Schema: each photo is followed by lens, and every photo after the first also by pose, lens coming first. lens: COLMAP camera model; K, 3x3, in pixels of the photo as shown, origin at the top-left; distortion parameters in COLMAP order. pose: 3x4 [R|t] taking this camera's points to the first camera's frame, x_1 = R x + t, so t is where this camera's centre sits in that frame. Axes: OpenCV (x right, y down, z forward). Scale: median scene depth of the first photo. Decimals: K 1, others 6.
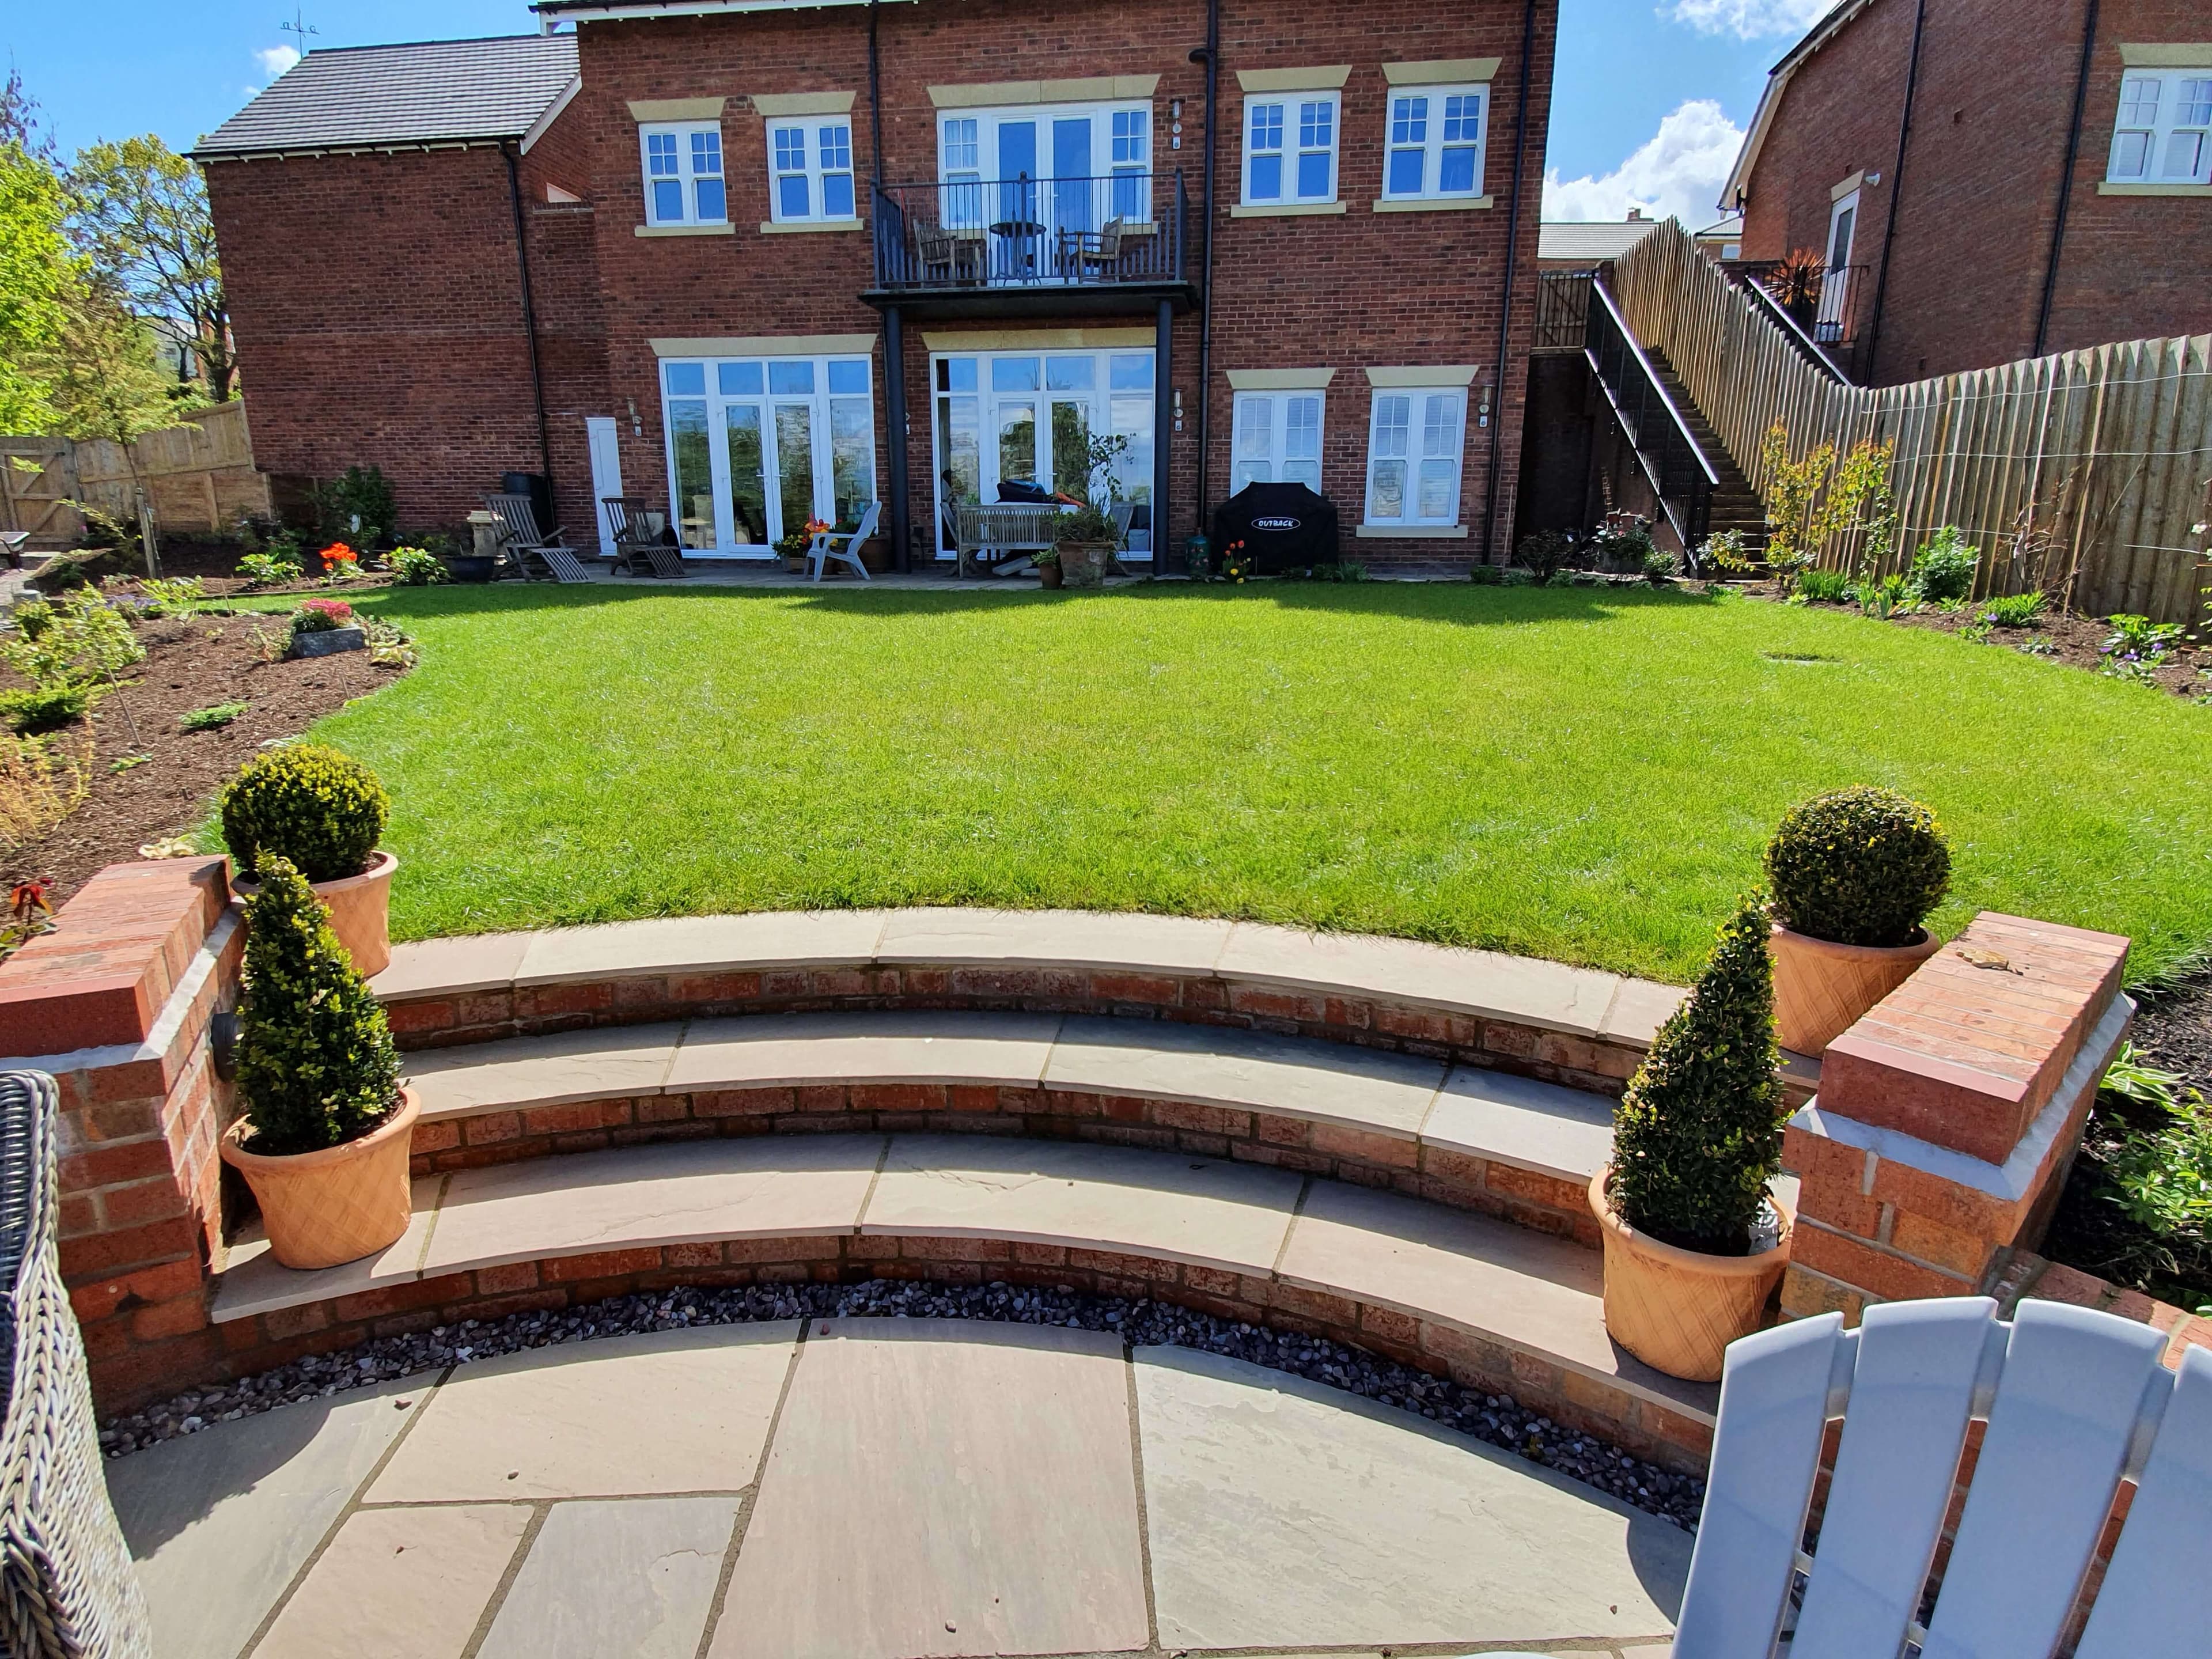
lens RADIAL K [[1164.1, 0, 1106.0], [0, 1164.1, 829.5], [0, 0, 1]] dist [0.006151, -0.014036]
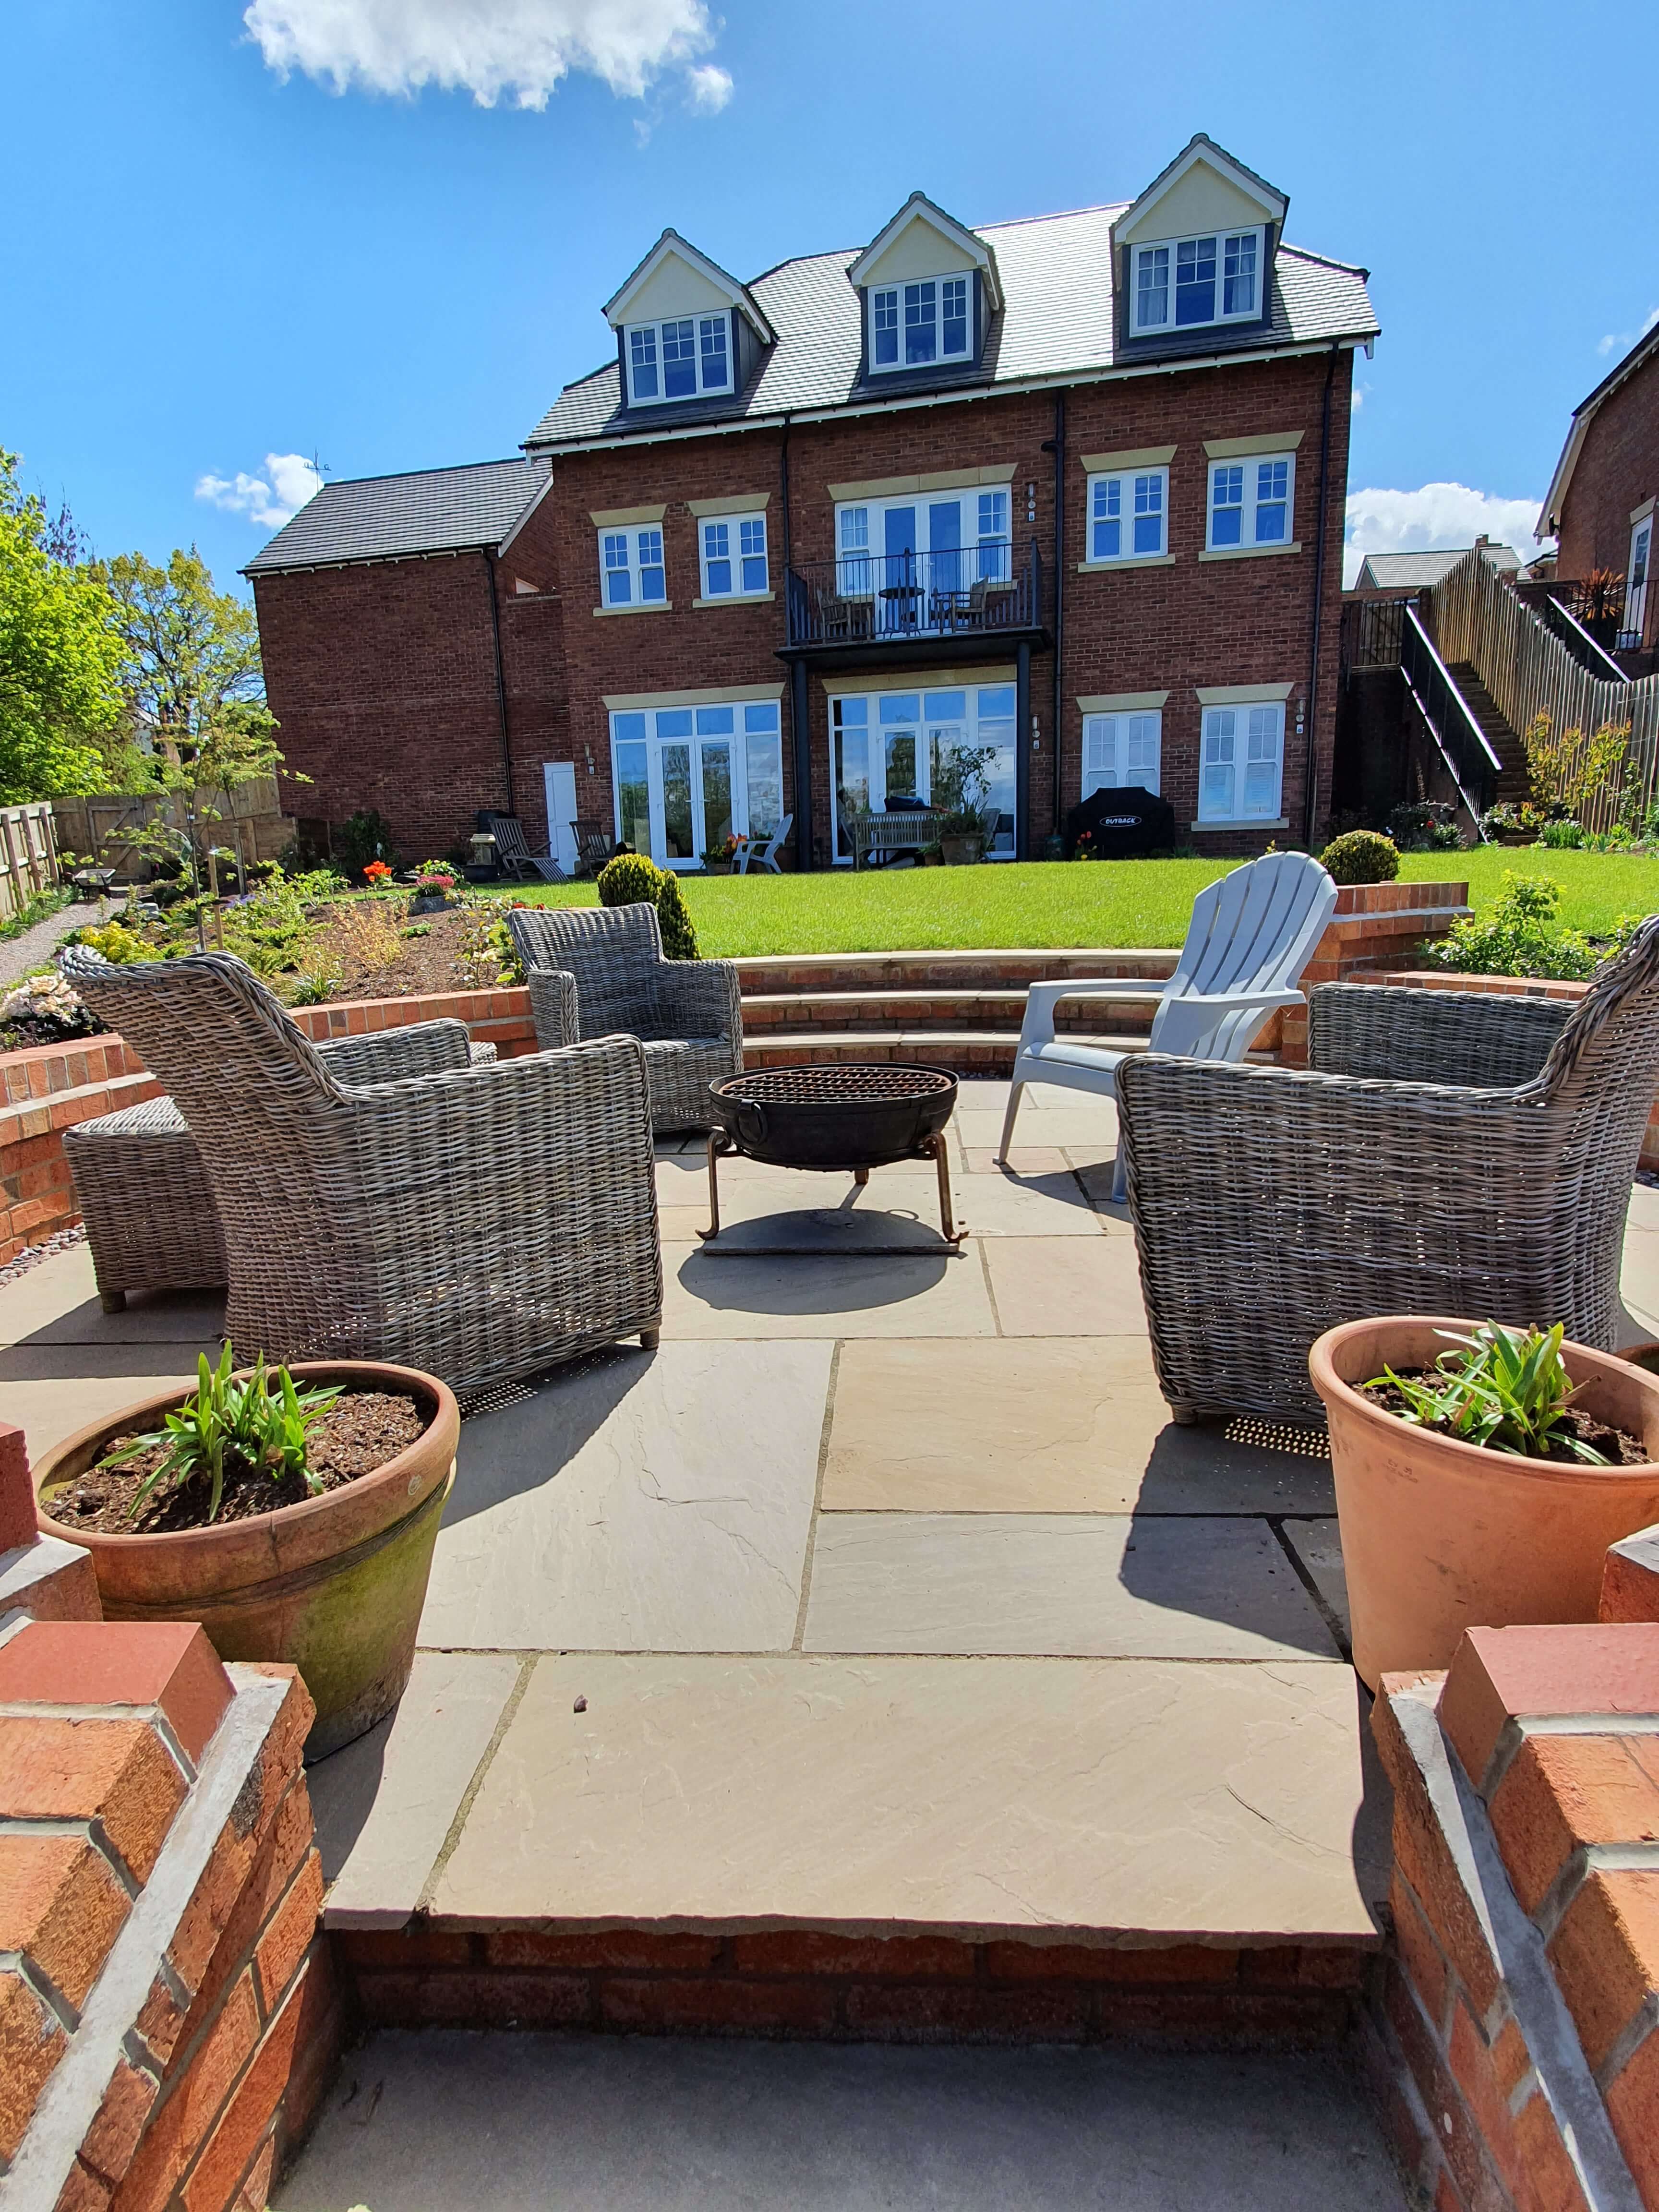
lens RADIAL K [[1163.8, 0, 829.5], [0, 1163.8, 1106.0], [0, 0, 1]] dist [-0.002276, -0.009610]
pose [[0.993239, -0.008828, -0.115750, -0.013503], [0.002332, 0.998420, -0.056139, 0.090547], [0.116063, 0.055490, 0.991691, -0.188275]]
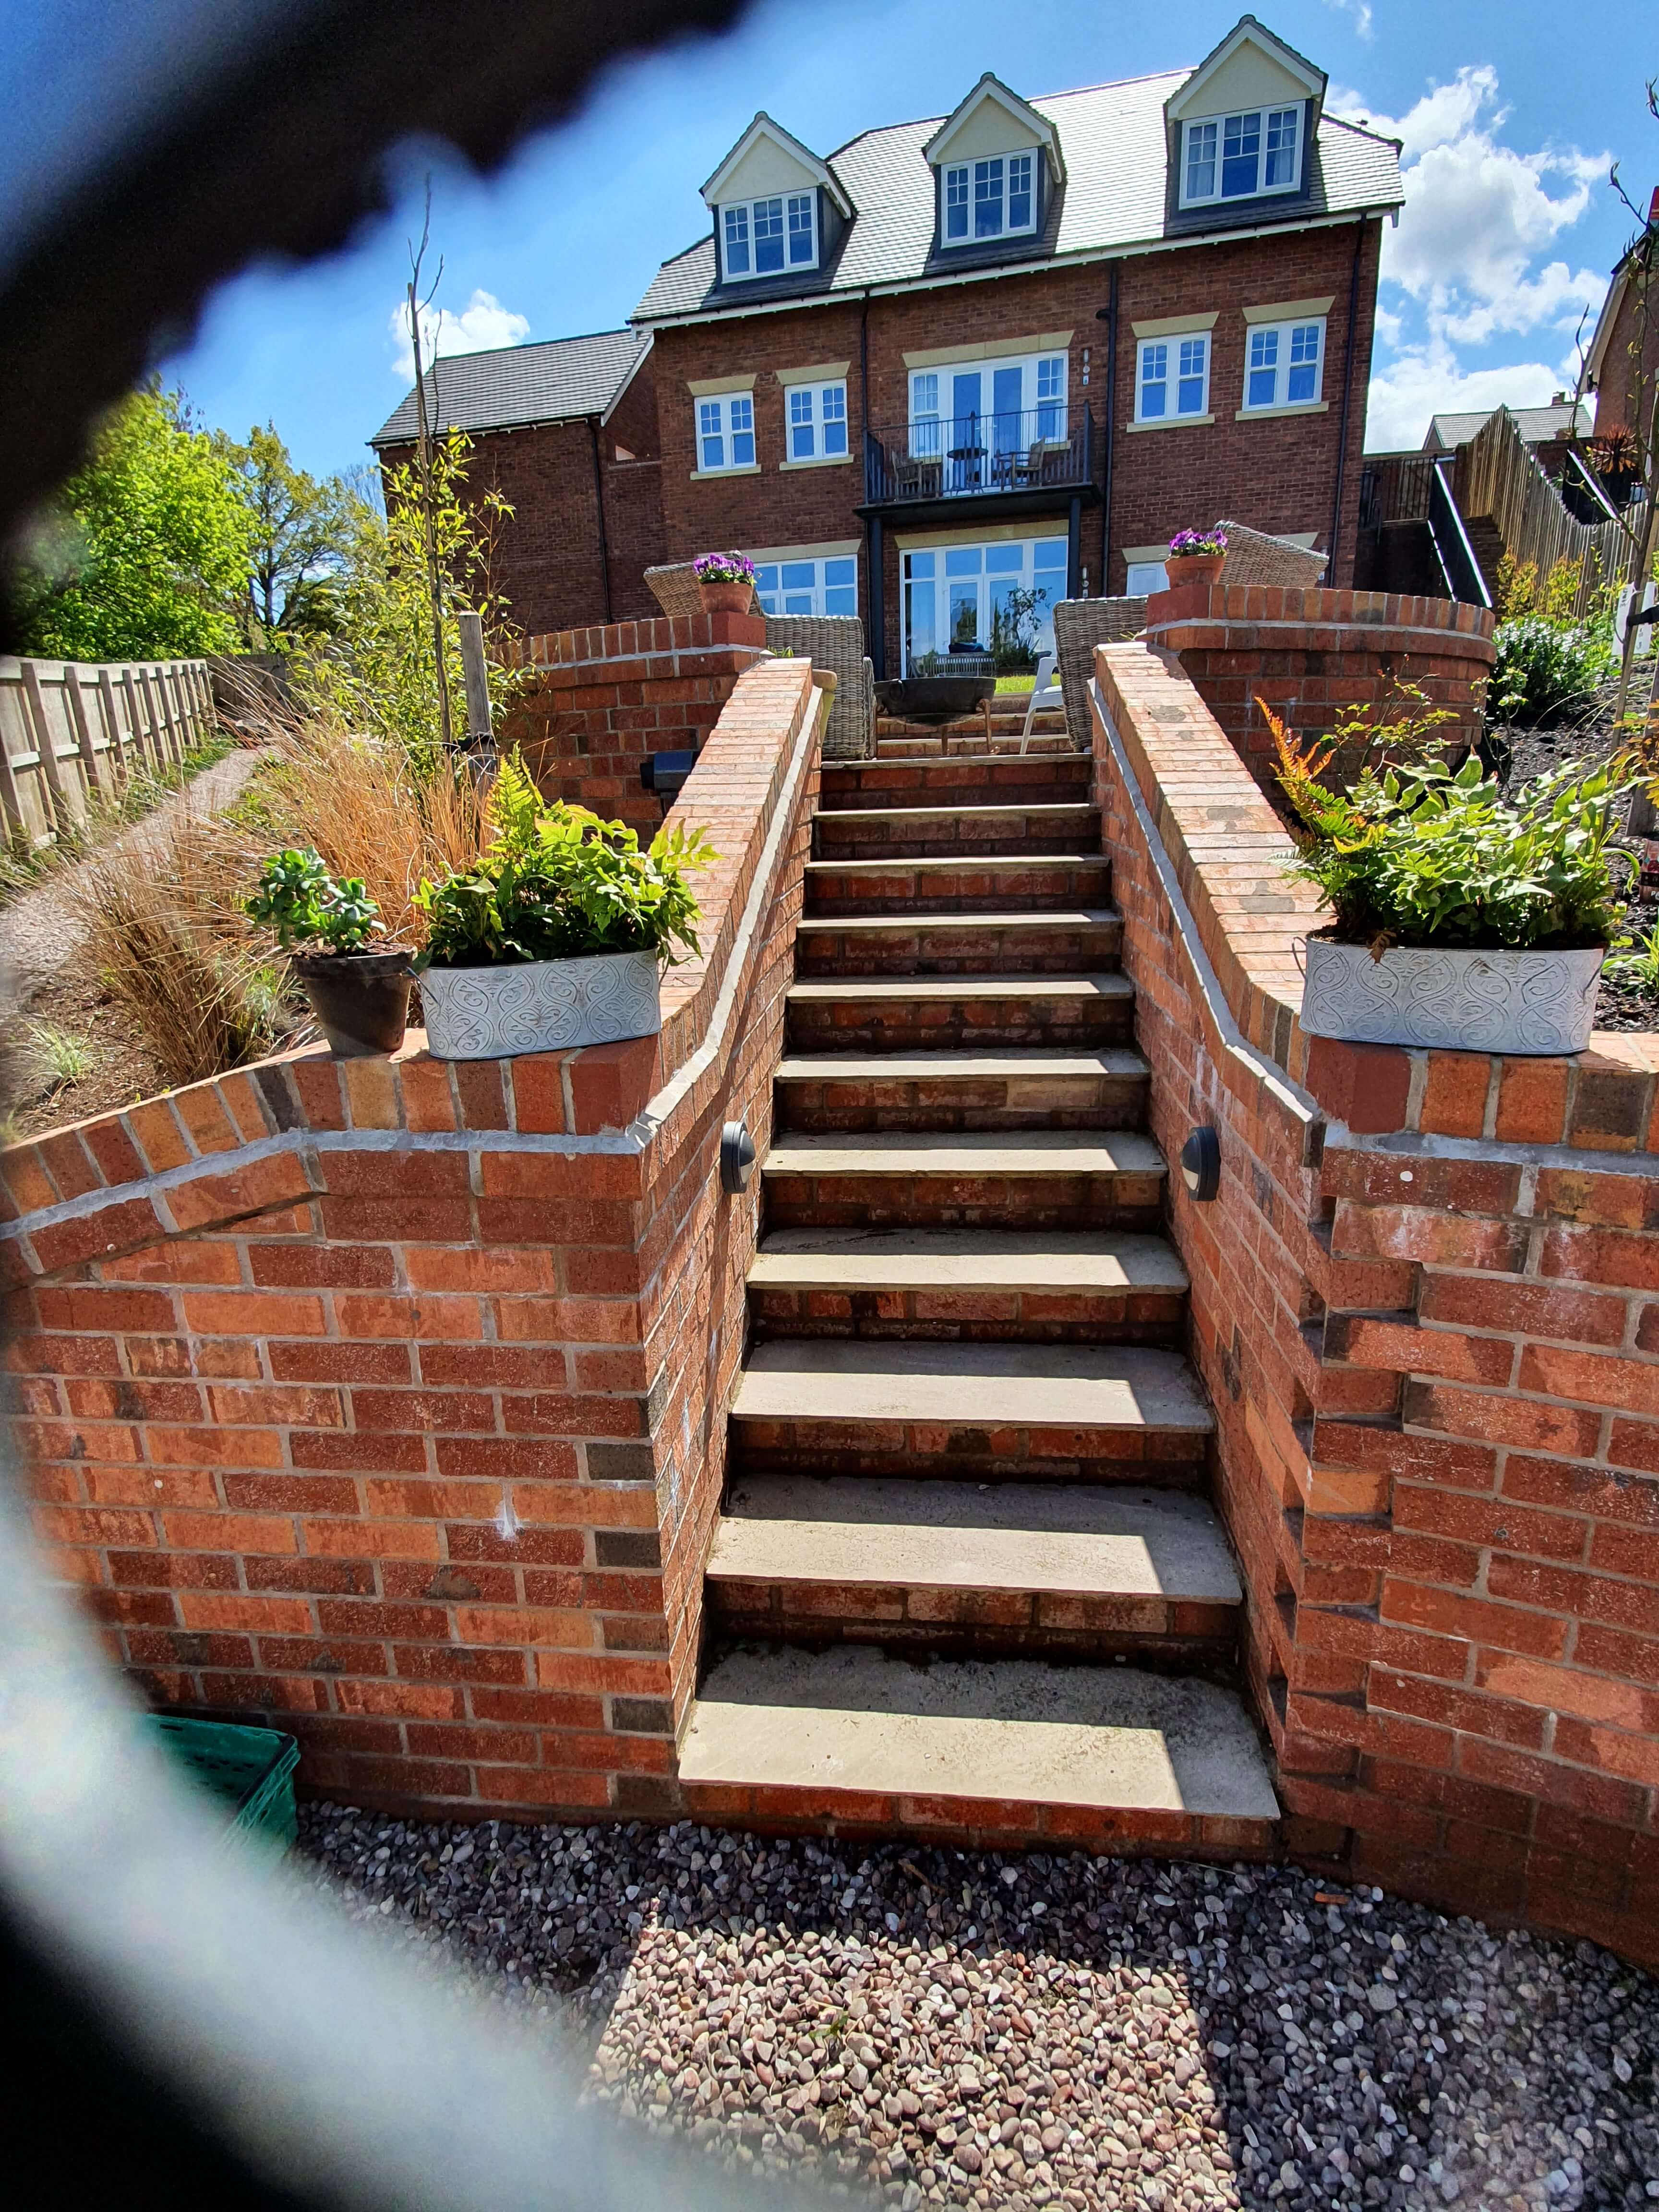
lens RADIAL K [[1163.8, 0, 829.5], [0, 1163.8, 1106.0], [0, 0, 1]] dist [-0.002276, -0.009610]
pose [[0.986853, 0.013574, -0.161052, -0.004680], [-0.008536, 0.999454, 0.031932, 0.206425], [0.161397, -0.030138, 0.986429, -0.391055]]
